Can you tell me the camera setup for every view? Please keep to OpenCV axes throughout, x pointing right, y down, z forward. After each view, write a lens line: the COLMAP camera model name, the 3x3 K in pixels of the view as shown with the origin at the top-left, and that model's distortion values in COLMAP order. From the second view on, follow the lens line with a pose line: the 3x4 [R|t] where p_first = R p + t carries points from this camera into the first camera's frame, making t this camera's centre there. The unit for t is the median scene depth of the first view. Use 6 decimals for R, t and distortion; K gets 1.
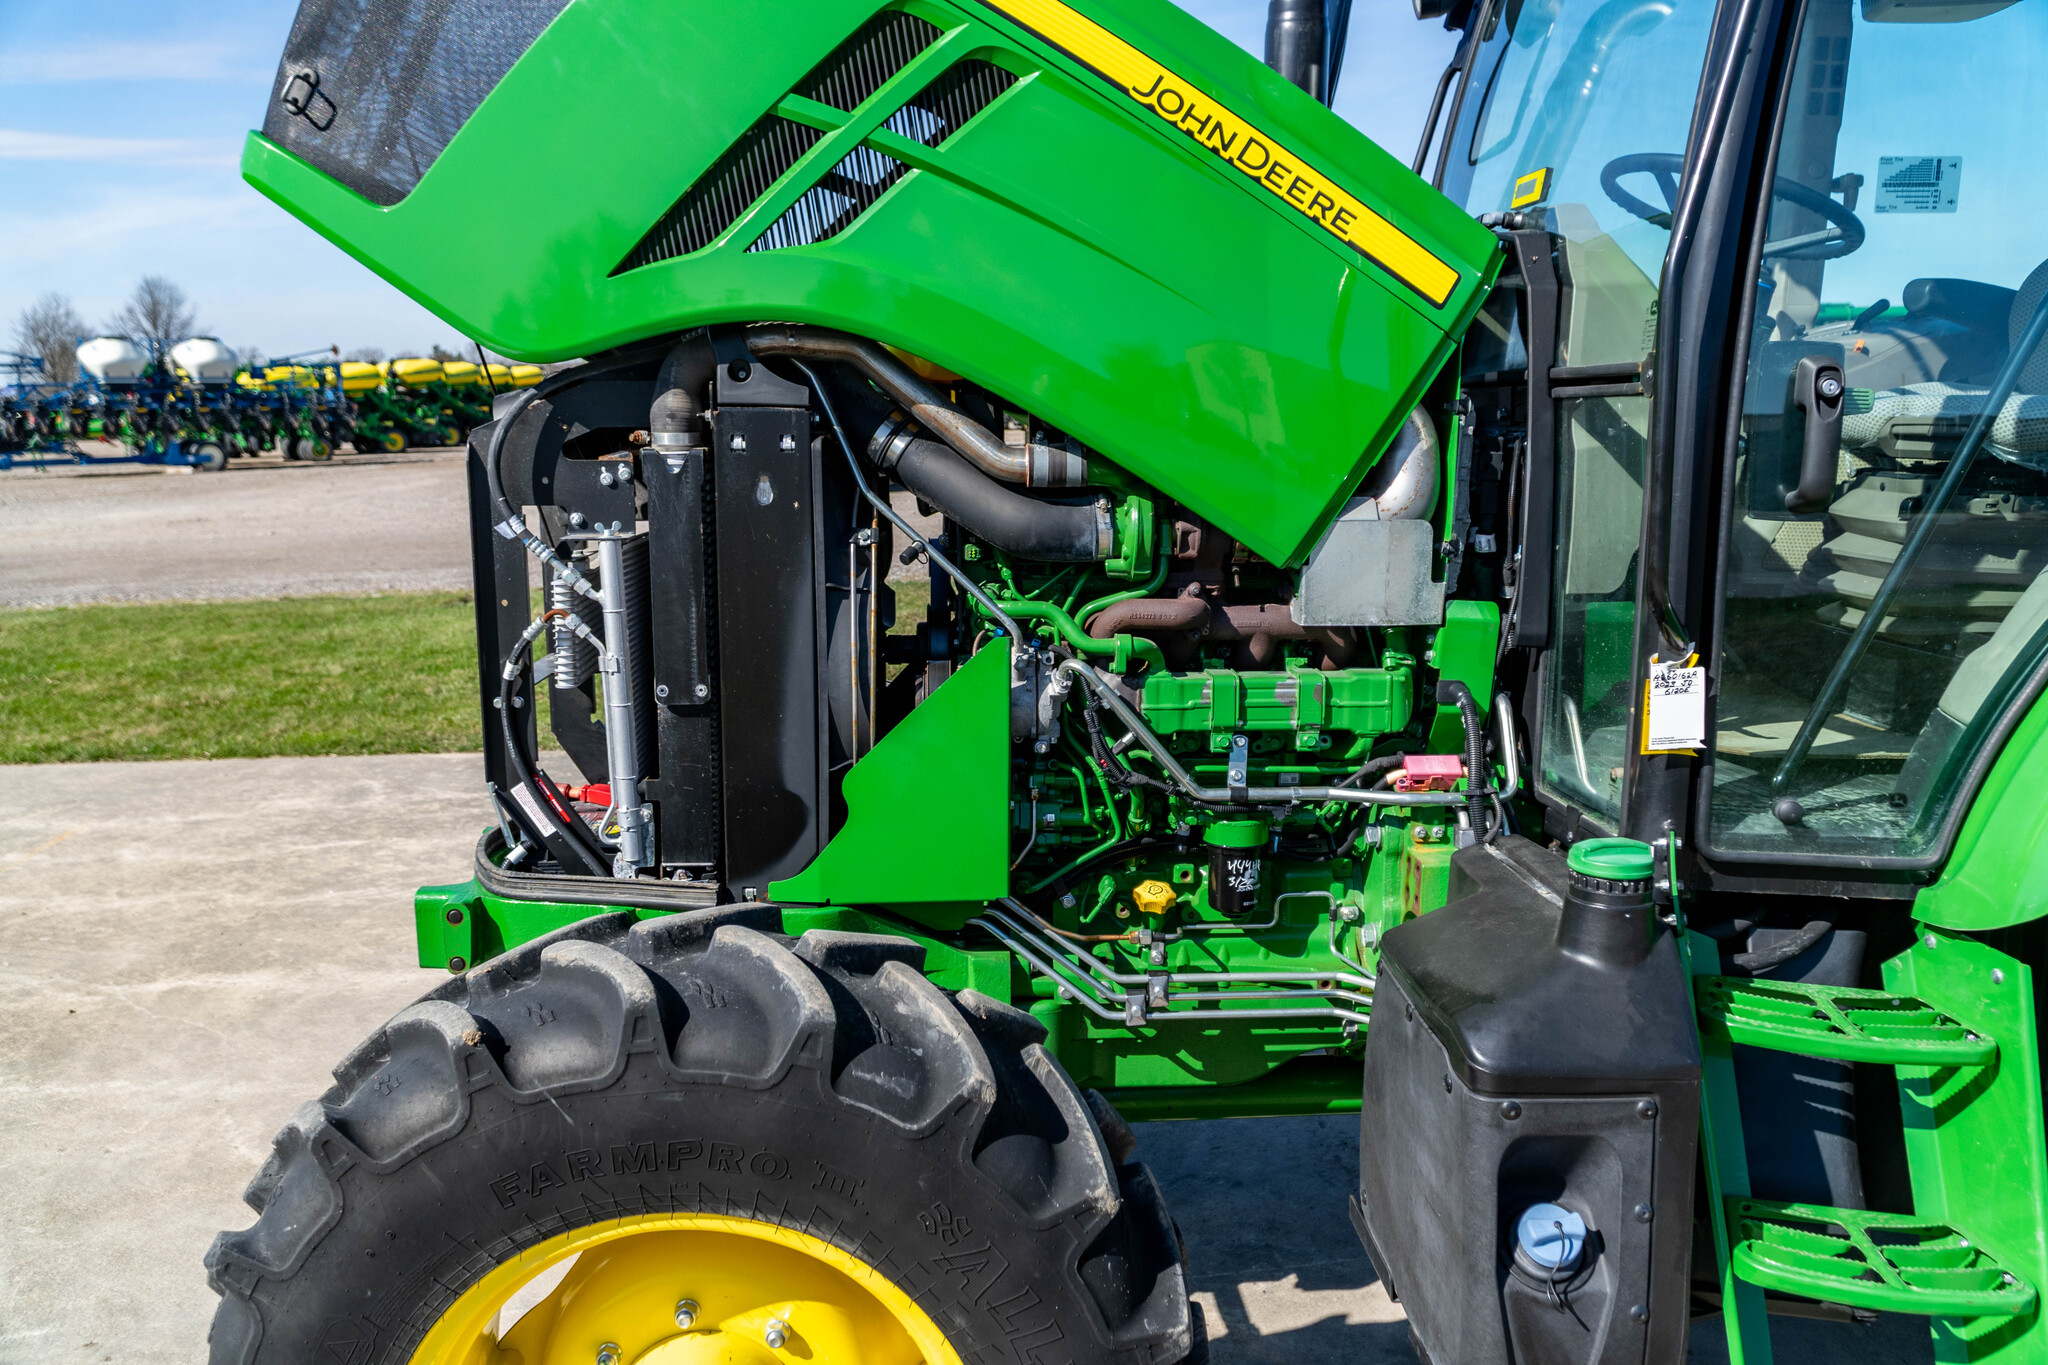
lens RADIAL K [[1604.7, 0, 1024.0], [0, 1604.7, 682.5], [0, 0, 1]] dist [-0.008849, -0.004937]
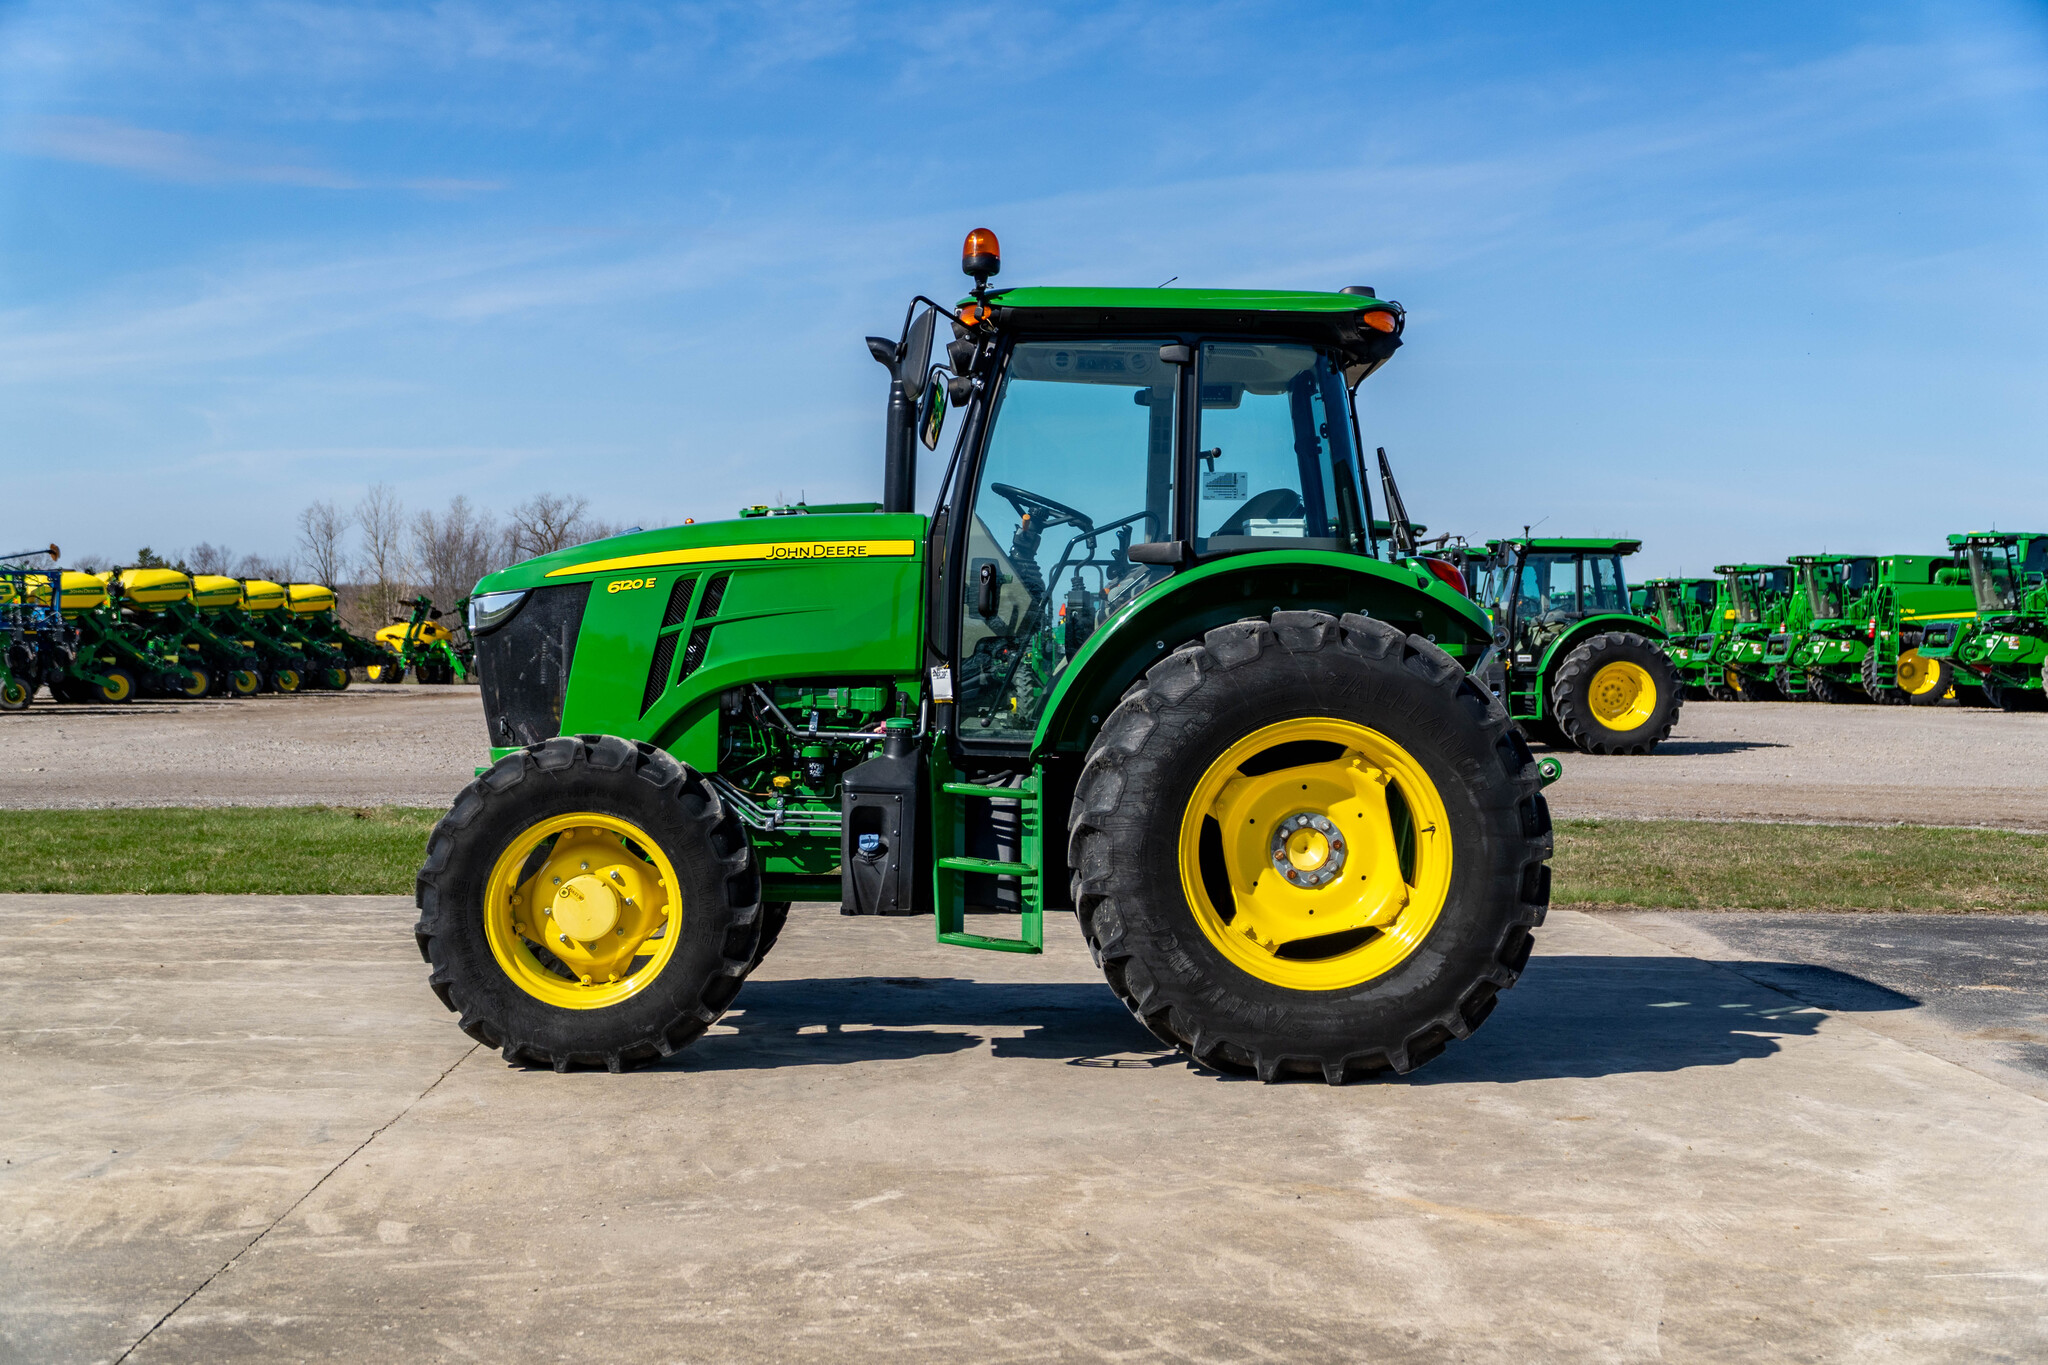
lens RADIAL K [[2751.0, 0, 1021.6], [0, 2751.0, 646.2], [0, 0, 1]] dist [0.118350, 0.026416]
pose [[0.999164, 0.024346, -0.032830, 0.461470], [-0.029843, 0.983395, -0.179005, 0.535479], [0.027927, 0.179835, 0.983300, -2.488186]]
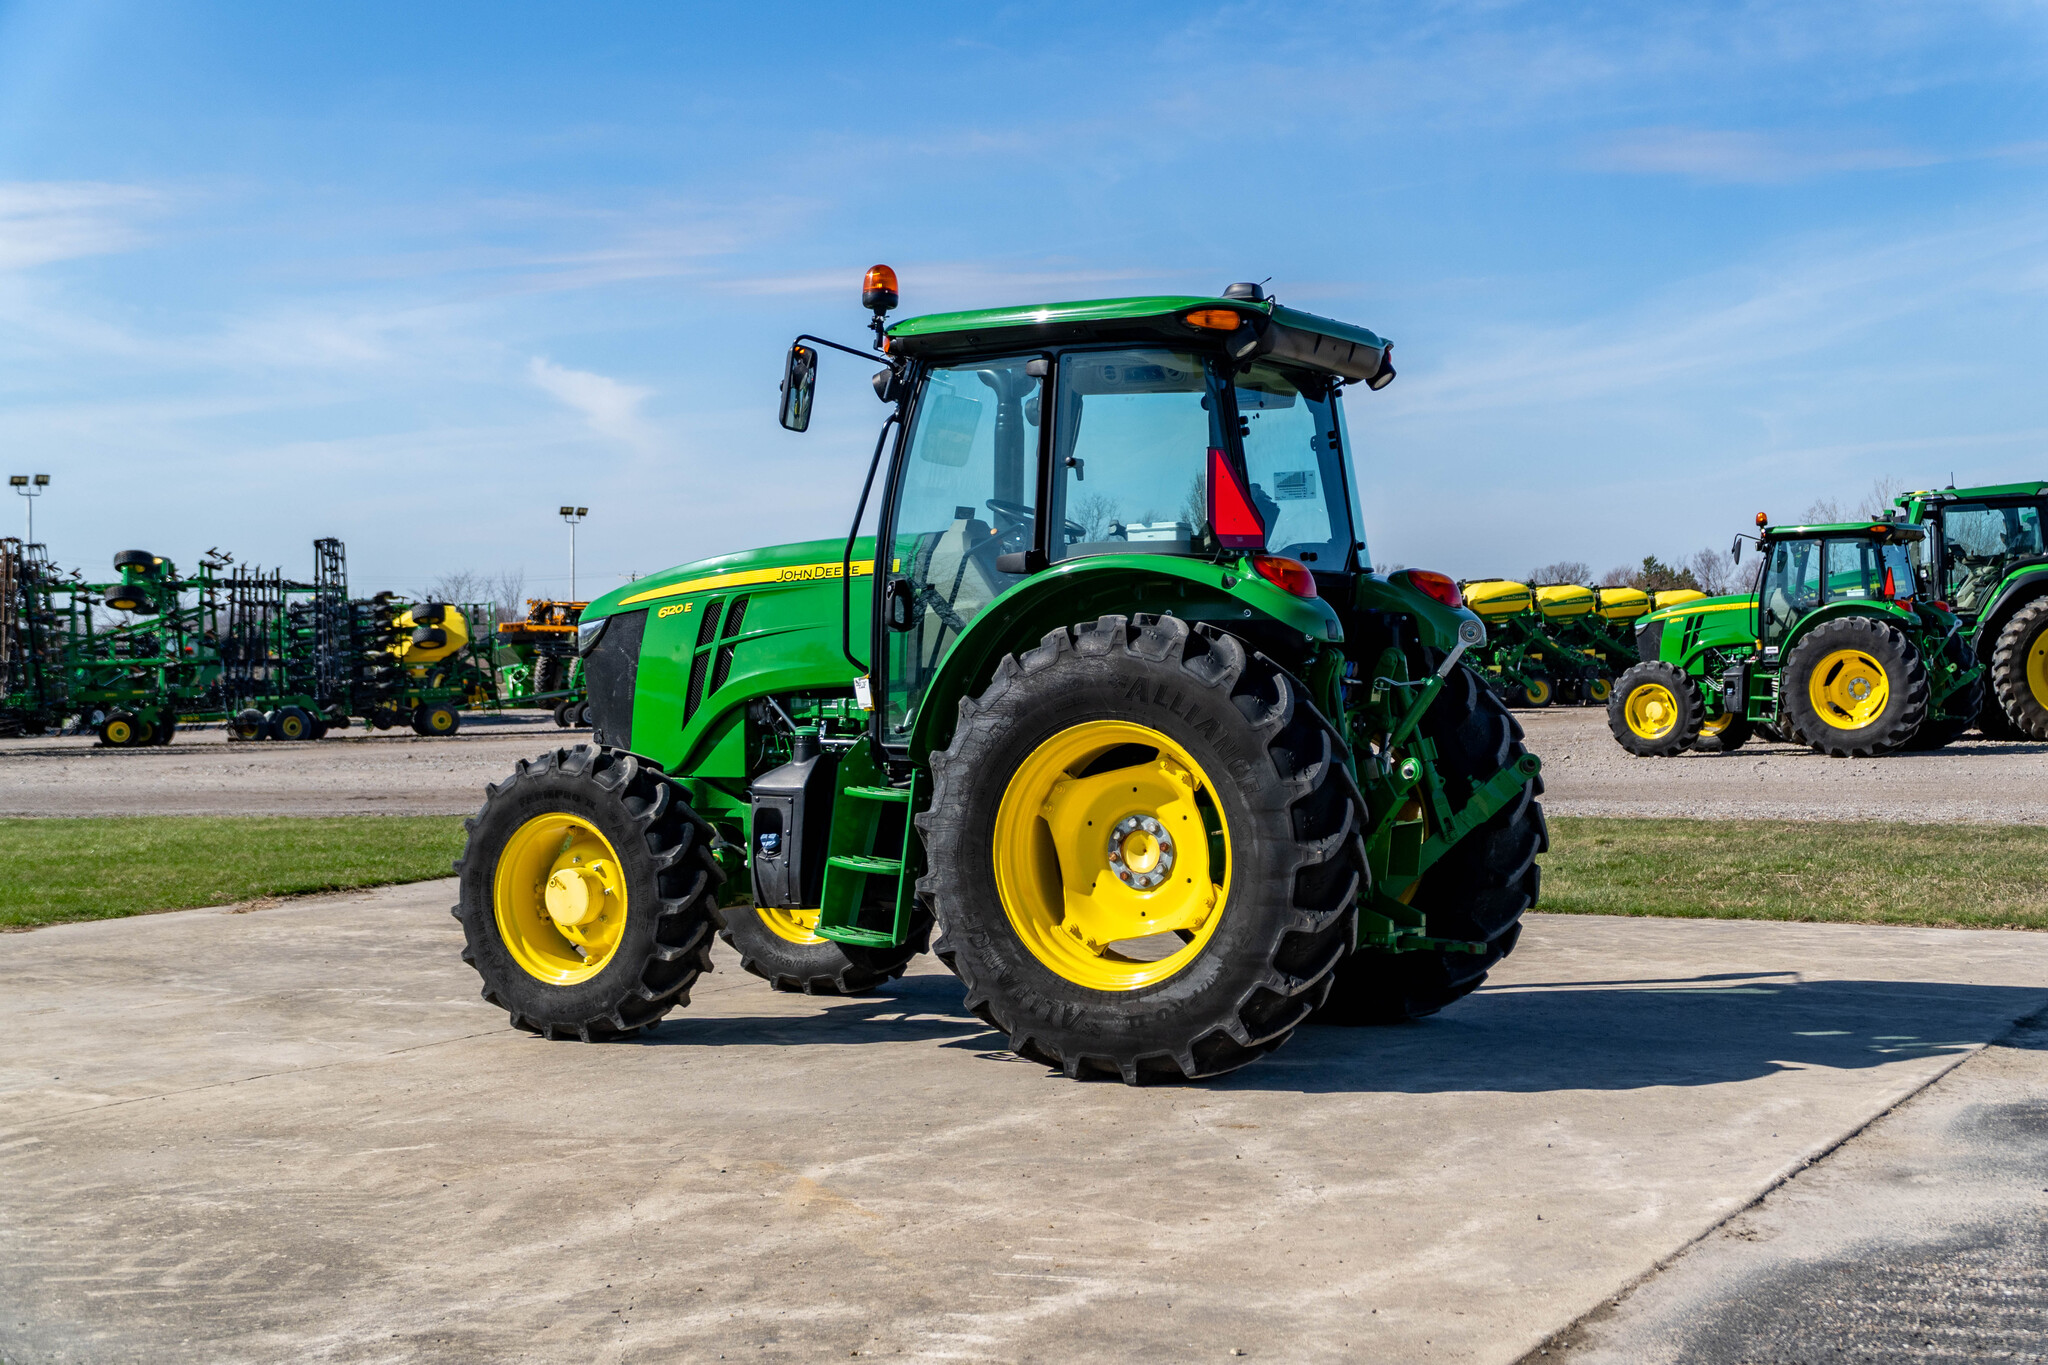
lens RADIAL K [[2822.1, 0, 1059.1], [0, 2822.1, 632.1], [0, 0, 1]] dist [0.085160, -0.002119]
pose [[0.839903, -0.005574, -0.542708, 2.363709], [-0.091476, 0.984188, -0.151678, 0.443380], [0.534972, 0.177040, 0.826113, -2.117070]]
